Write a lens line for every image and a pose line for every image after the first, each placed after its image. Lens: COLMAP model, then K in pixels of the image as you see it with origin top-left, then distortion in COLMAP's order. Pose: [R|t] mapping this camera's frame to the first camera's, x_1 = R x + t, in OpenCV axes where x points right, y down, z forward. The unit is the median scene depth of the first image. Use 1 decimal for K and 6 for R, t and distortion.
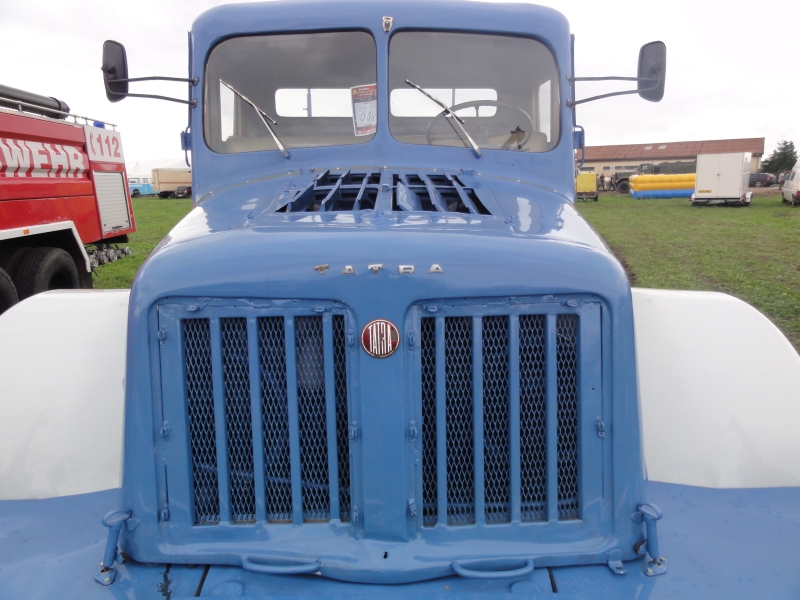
lens RADIAL K [[564.3, 0, 400.0], [0, 564.3, 300.0], [0, 0, 1]] dist [0.001921, 0.000955]
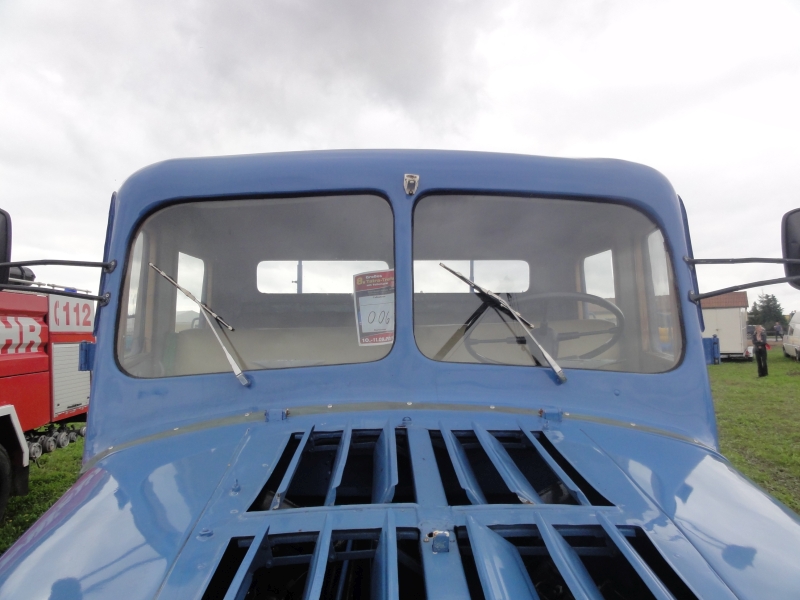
lens RADIAL K [[562.8, 0, 400.0], [0, 562.8, 300.0], [0, 0, 1]] dist [-0.004699, 0.001046]
pose [[0.999929, -0.002516, 0.011610, -0.022032], [0.005453, 0.965485, -0.260400, -0.095094], [-0.010554, 0.260445, 0.965431, 0.203550]]
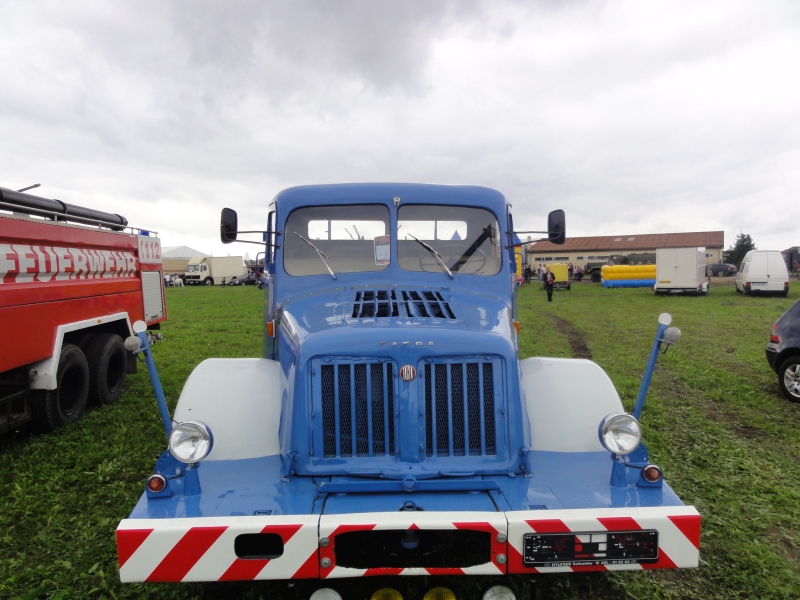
lens RADIAL K [[564.3, 0, 400.0], [0, 564.3, 300.0], [0, 0, 1]] dist [0.001921, 0.000955]
pose [[0.999569, 0.001427, 0.029319, -0.031334], [0.002998, 0.988631, -0.150330, 0.027470], [-0.029200, 0.150353, 0.988201, -0.315970]]
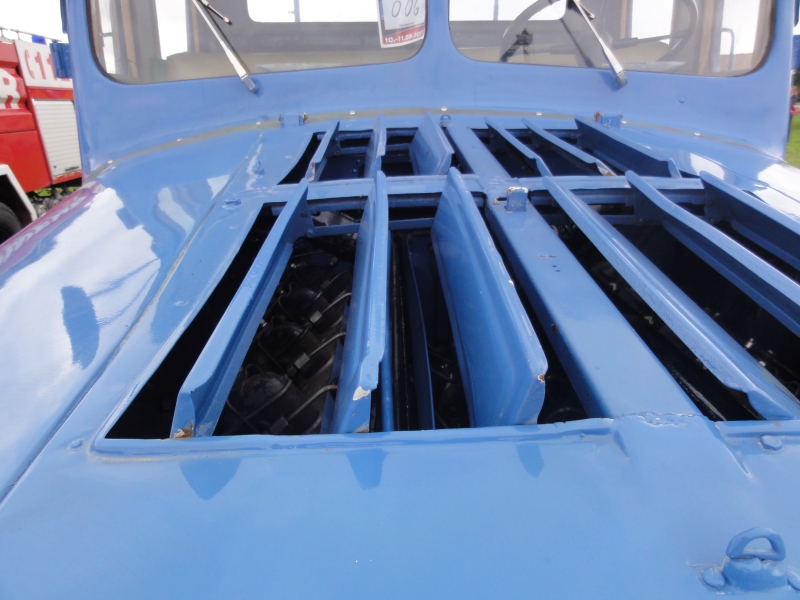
lens RADIAL K [[563.0, 0, 400.0], [0, 563.0, 300.0], [0, 0, 1]] dist [0.001731, -0.002293]
pose [[0.999941, -0.009475, 0.005311, -0.036226], [0.008698, 0.991355, 0.130917, -0.066670], [-0.006506, -0.130863, 0.991379, 0.238133]]
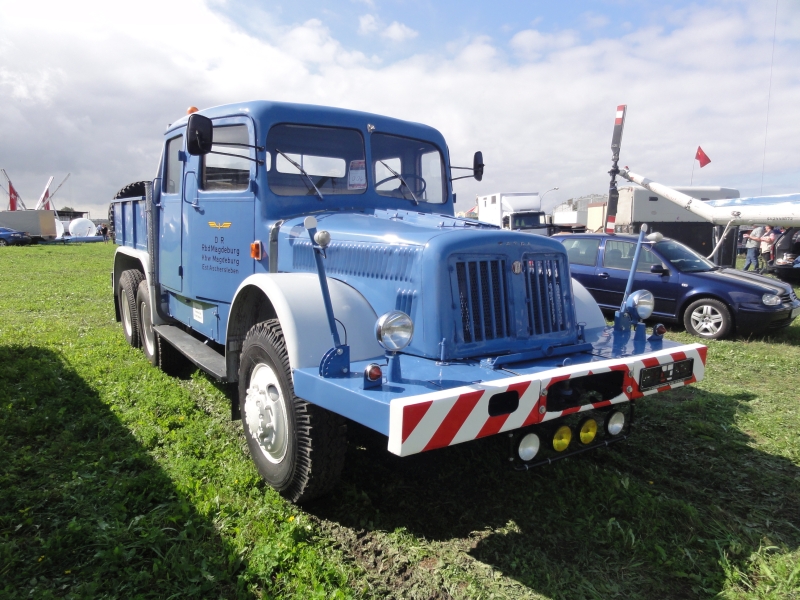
lens RADIAL K [[576.3, 0, 401.7], [0, 576.3, 279.4], [0, 0, 1]] dist [-0.000930, -0.000354]
pose [[0.828909, -0.026633, 0.558750, -0.490208], [0.092451, 0.991652, -0.089884, 0.076610], [-0.551692, 0.126162, 0.824451, -0.245784]]
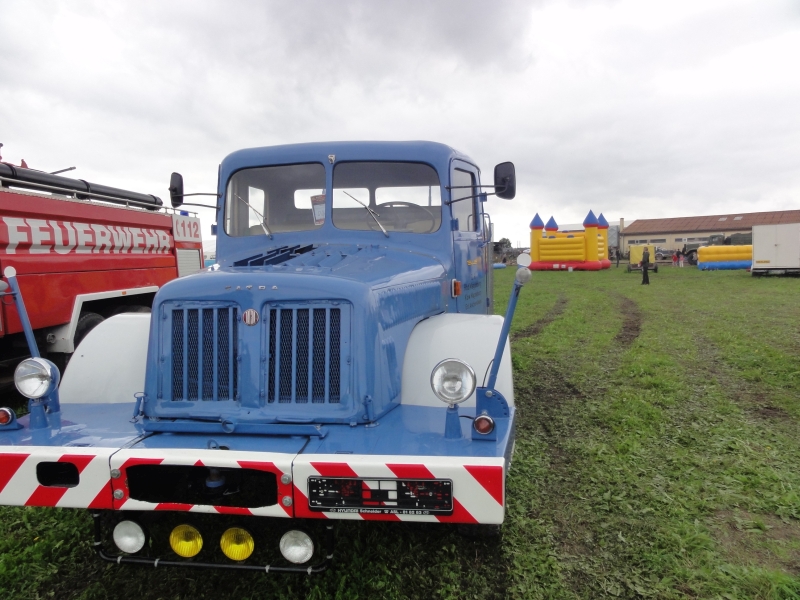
lens RADIAL K [[564.3, 0, 400.0], [0, 564.3, 300.0], [0, 0, 1]] dist [0.001921, 0.000955]
pose [[0.991004, 0.001117, -0.133829, 0.201650], [-0.018282, 0.991721, -0.127101, 0.064031], [0.132579, 0.128405, 0.982820, -0.276331]]
